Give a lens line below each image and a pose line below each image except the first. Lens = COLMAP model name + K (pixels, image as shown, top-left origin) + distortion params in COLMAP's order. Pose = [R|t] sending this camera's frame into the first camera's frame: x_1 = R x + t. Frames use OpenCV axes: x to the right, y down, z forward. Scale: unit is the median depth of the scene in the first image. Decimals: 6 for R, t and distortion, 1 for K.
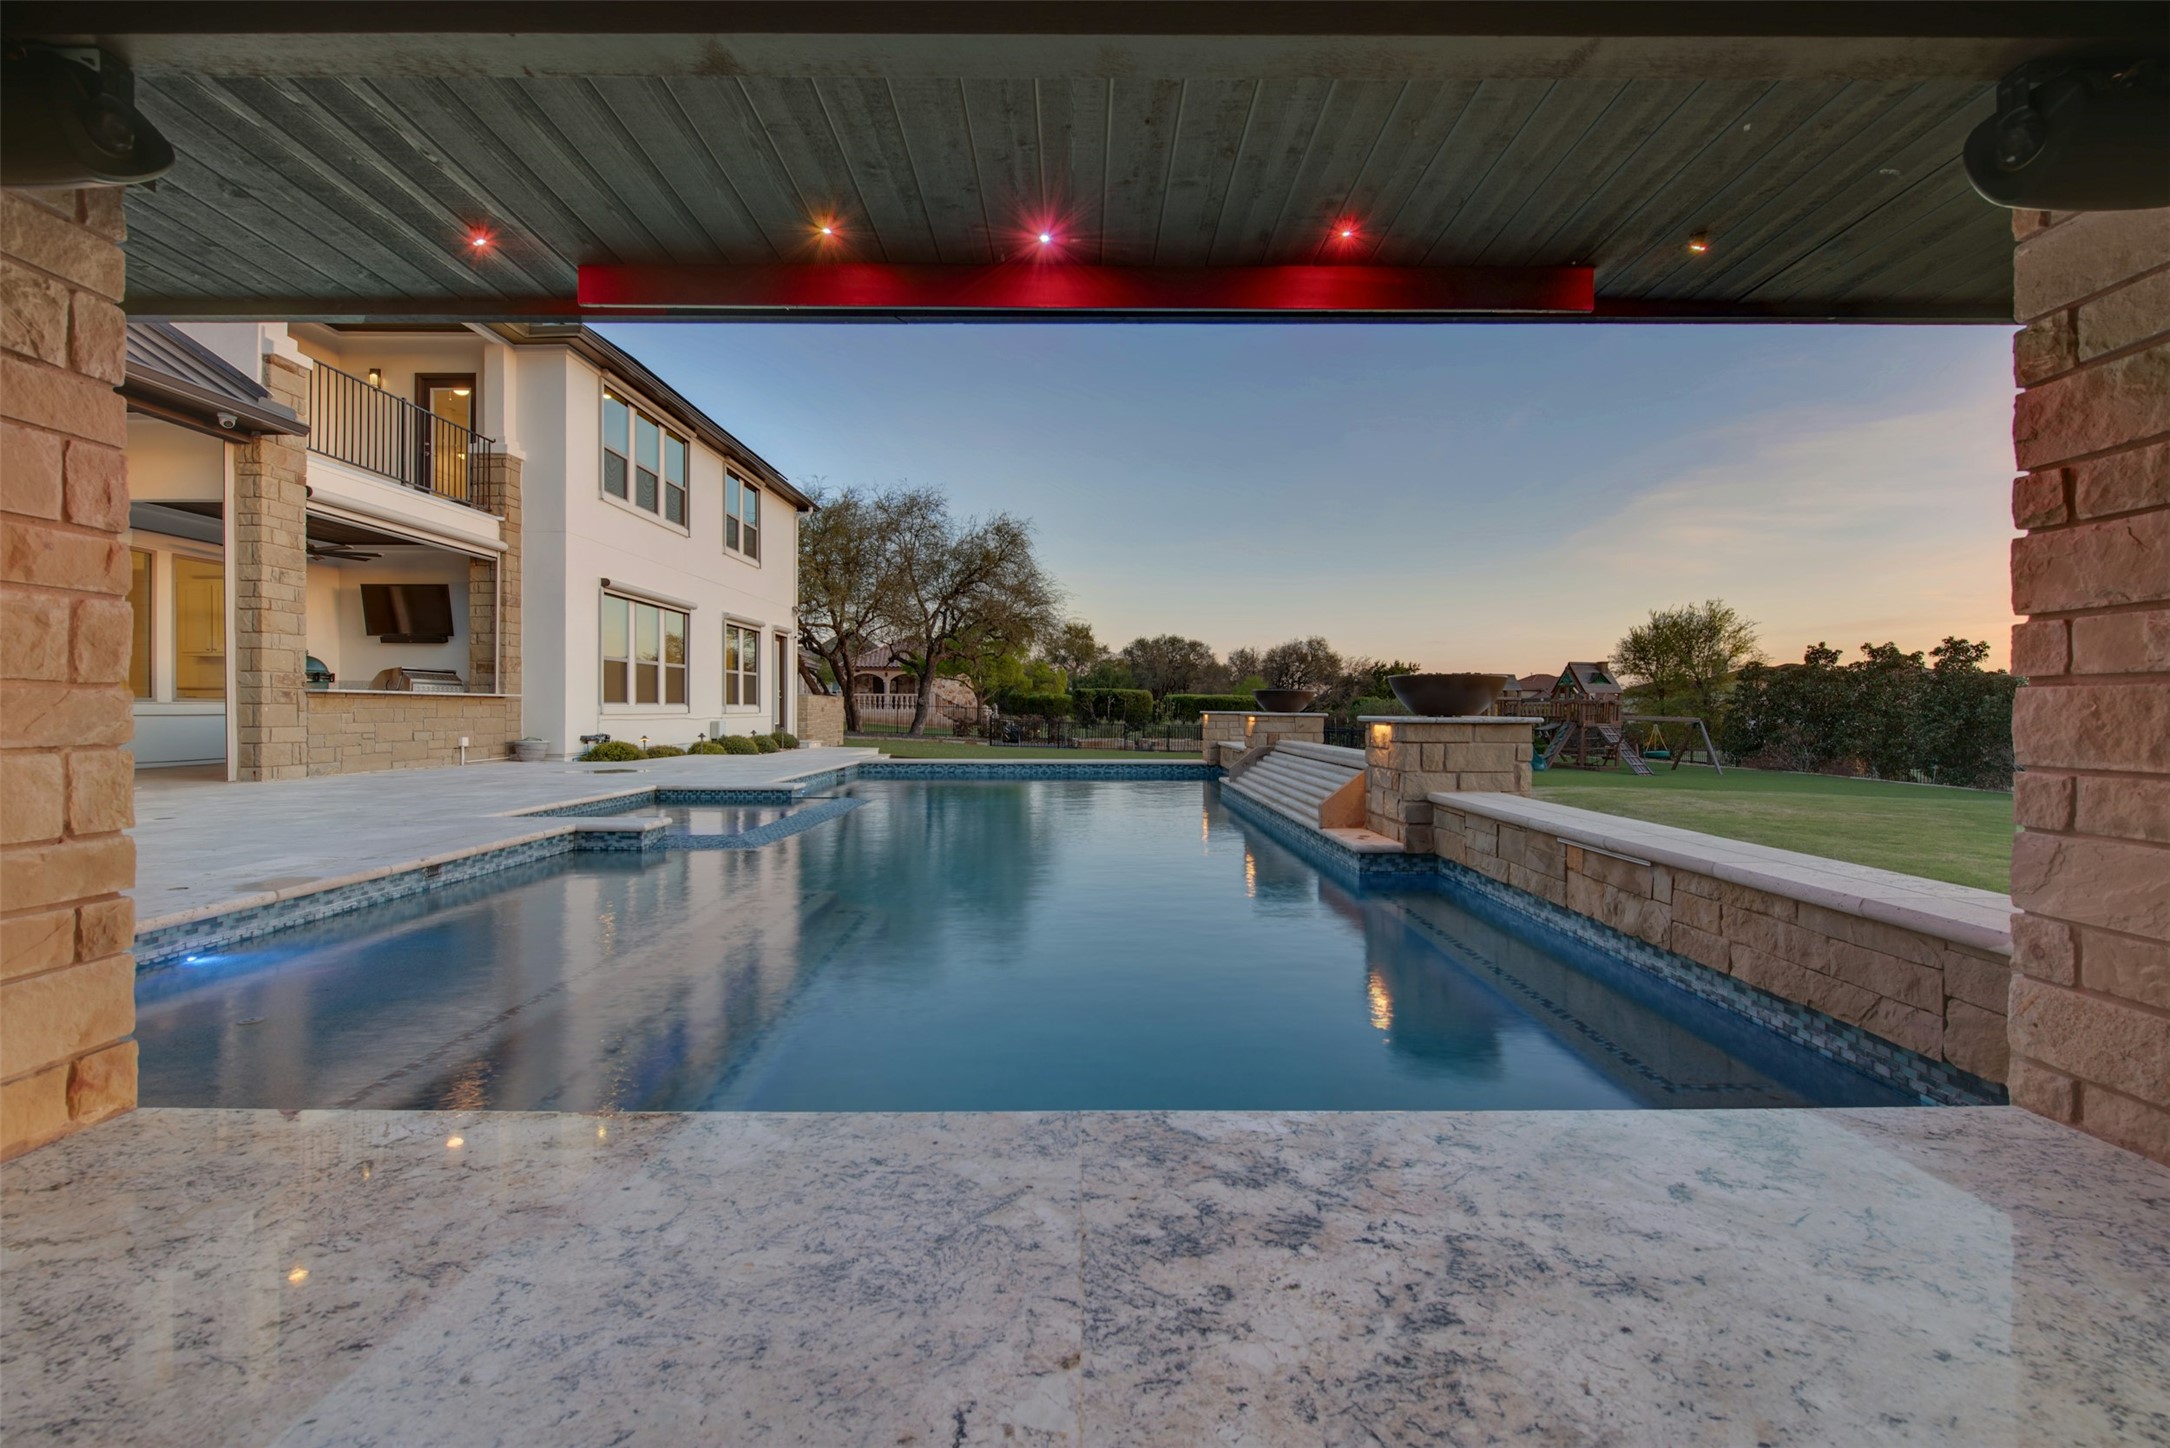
lens RADIAL K [[893.8, 0, 1085.5], [0, 893.8, 715.1], [0, 0, 1]] dist [-0.008779, -0.000574]
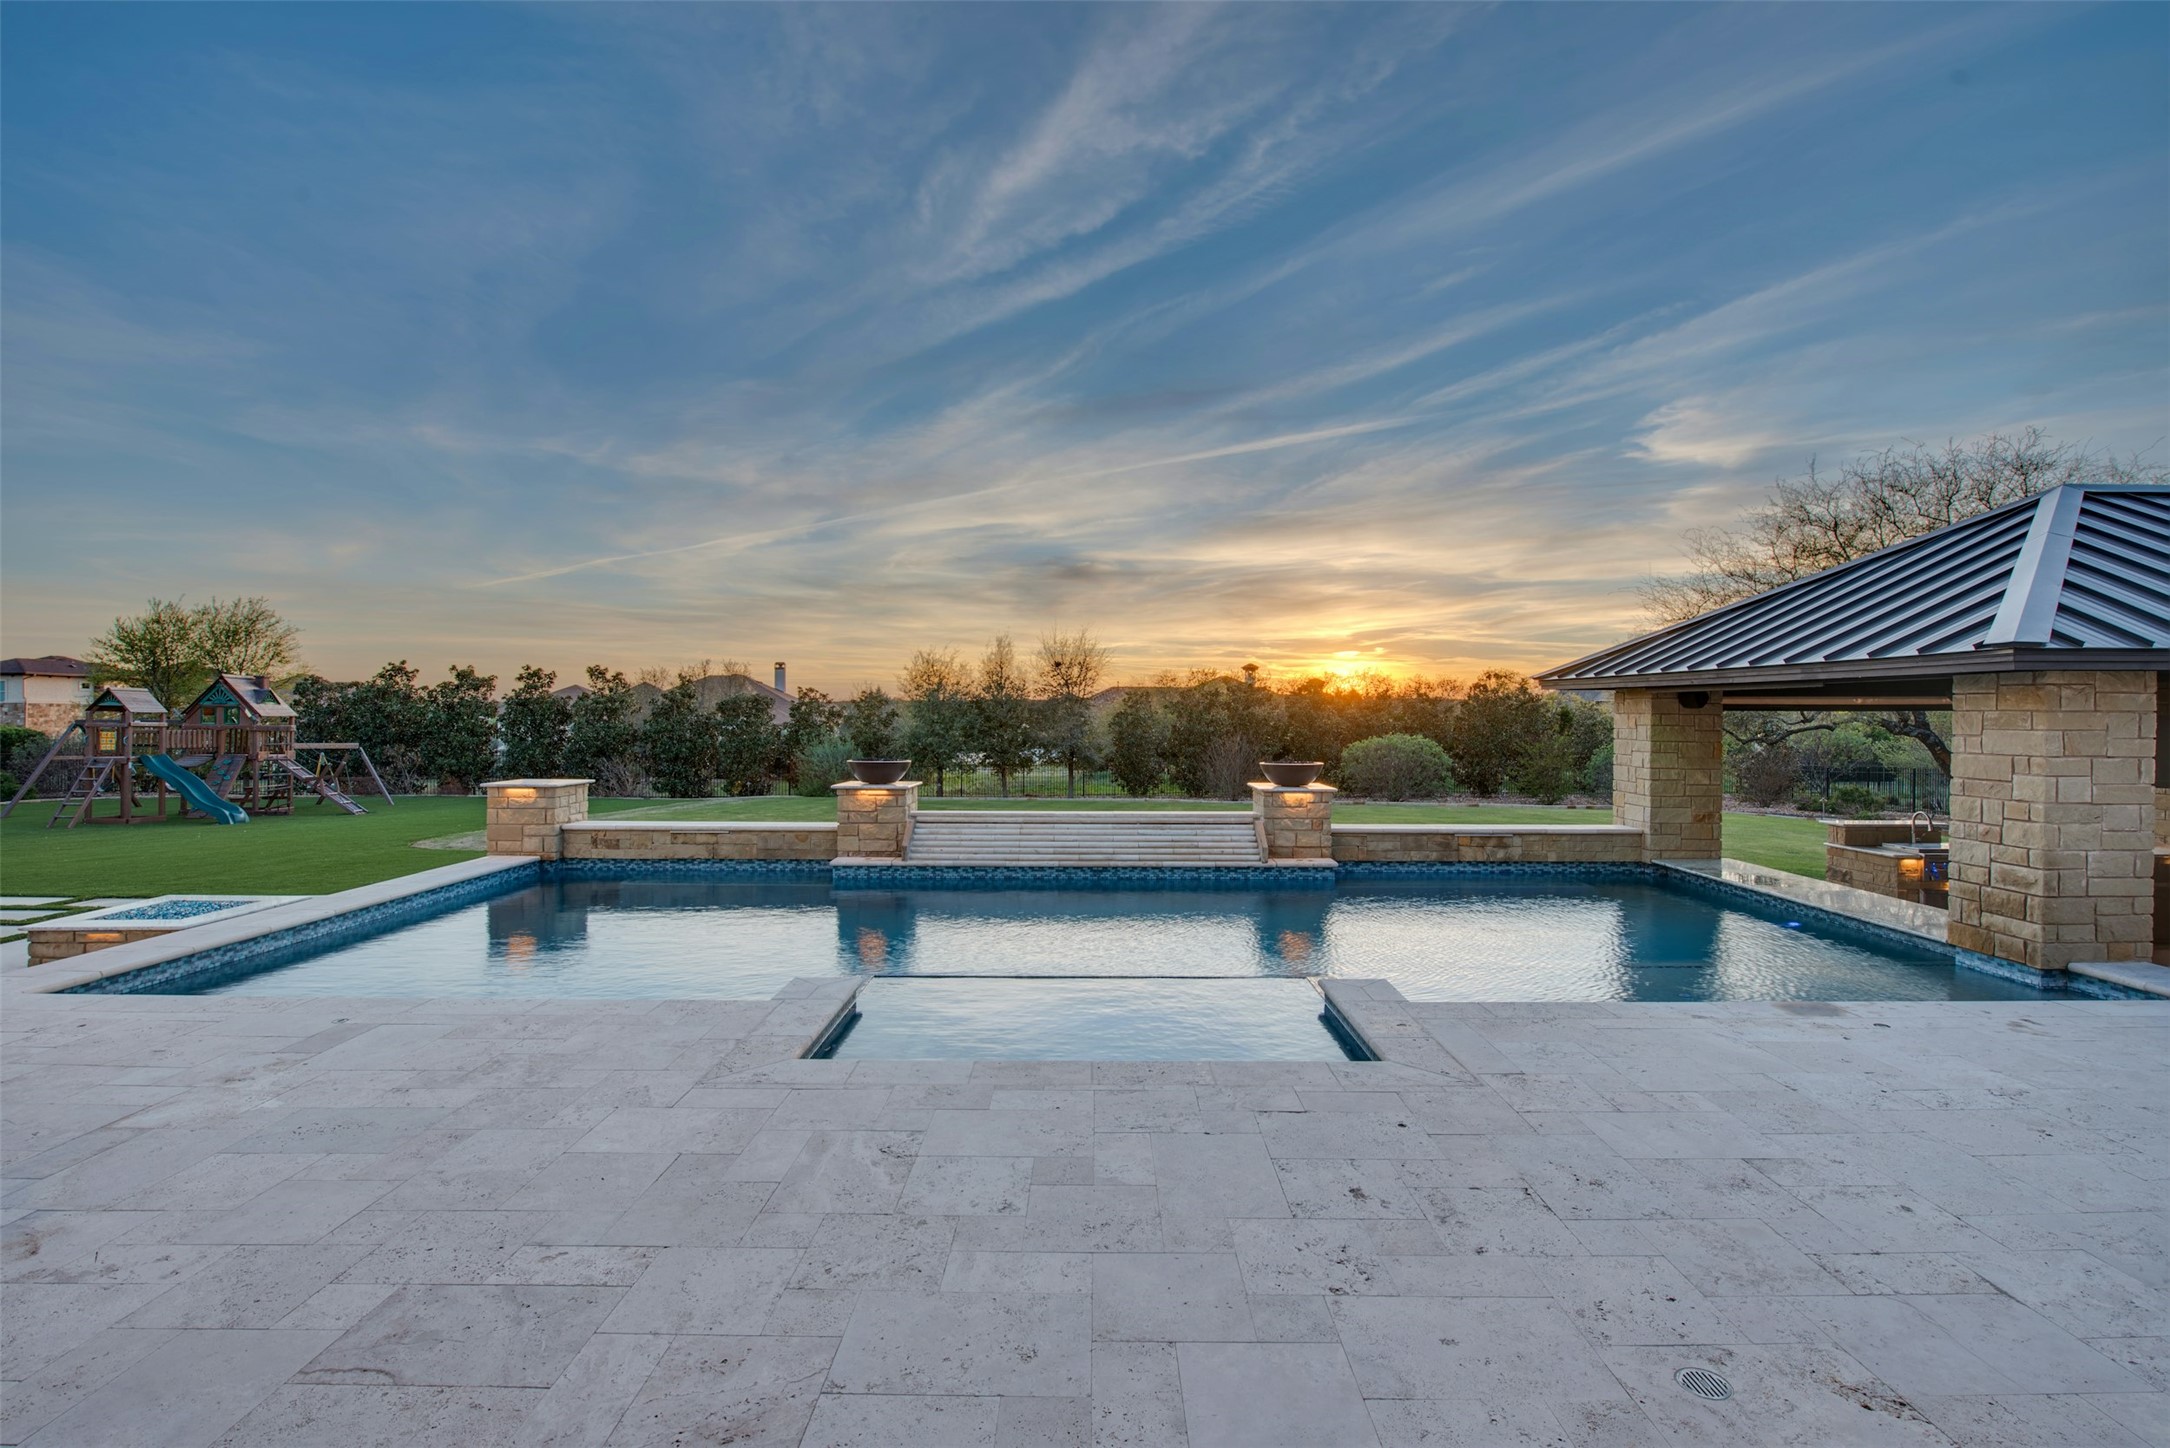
lens RADIAL K [[1005.1, 0, 1090.4], [0, 1005.1, 719.5], [0, 0, 1]] dist [-0.006621, -0.001316]
pose [[-0.011256, -0.011172, 0.999874, -0.779009], [0.002119, 0.999935, 0.011196, -0.075473], [-0.999934, 0.002244, -0.011231, 0.698010]]
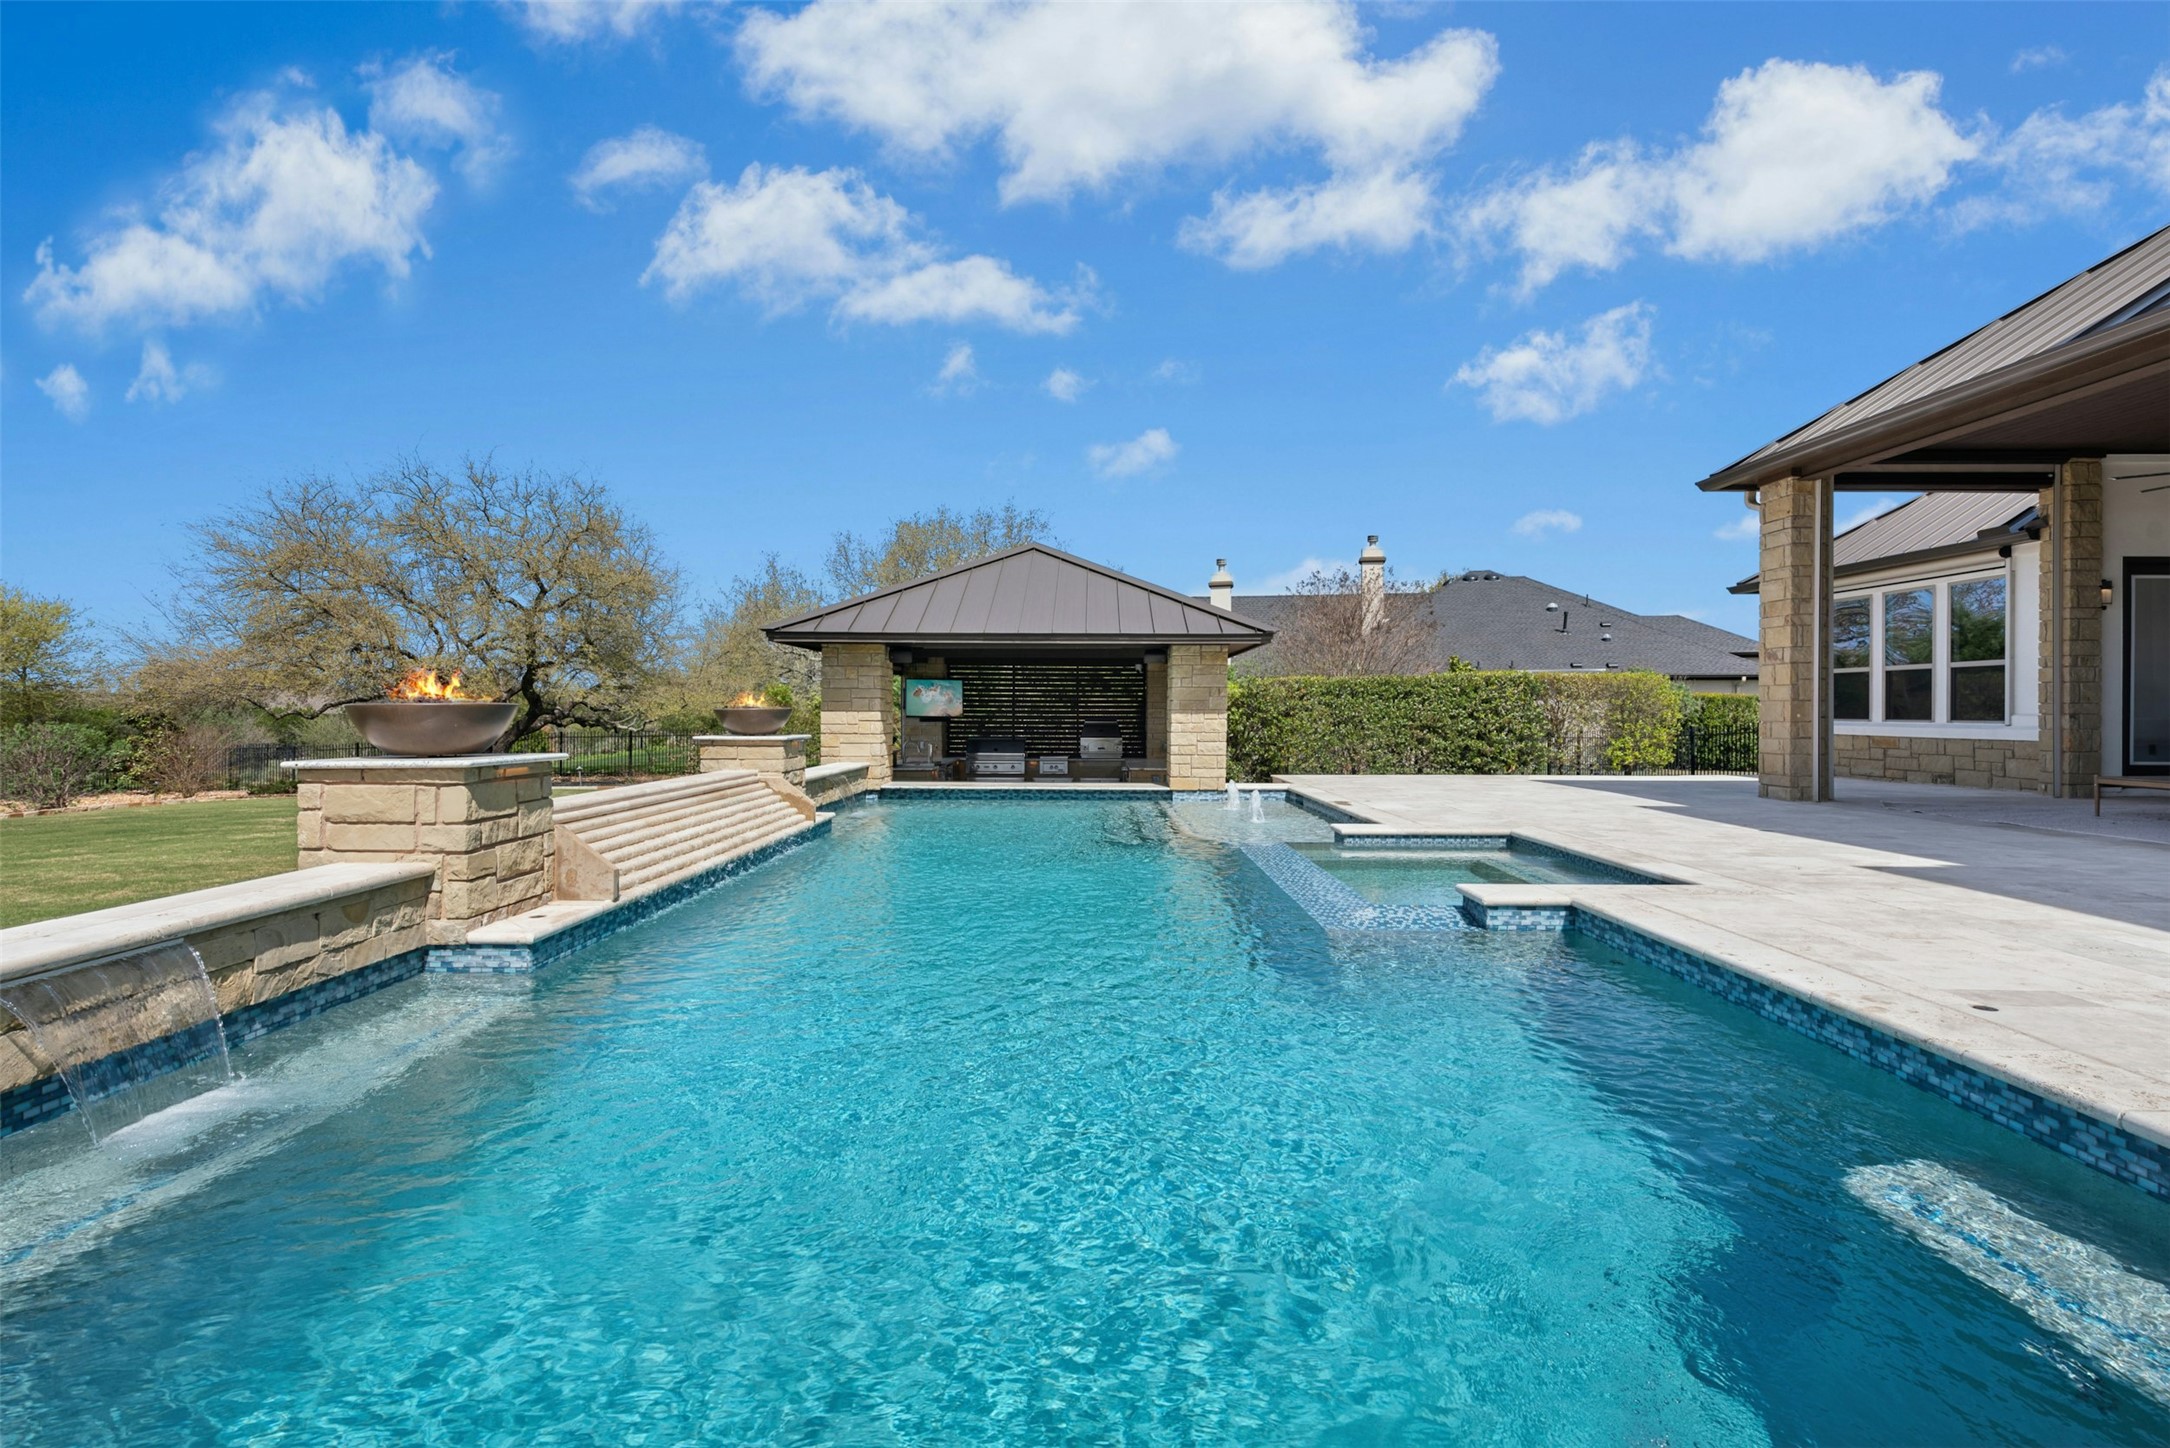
lens RADIAL K [[1012.1, 0, 1090.3], [0, 1012.1, 713.4], [0, 0, 1]] dist [0.018634, -0.000083]
pose [[-0.999957, -0.006111, -0.006979, -0.068874], [-0.006159, 0.999957, 0.006890, -0.024538], [0.006937, 0.006933, -0.999952, 1.321955]]
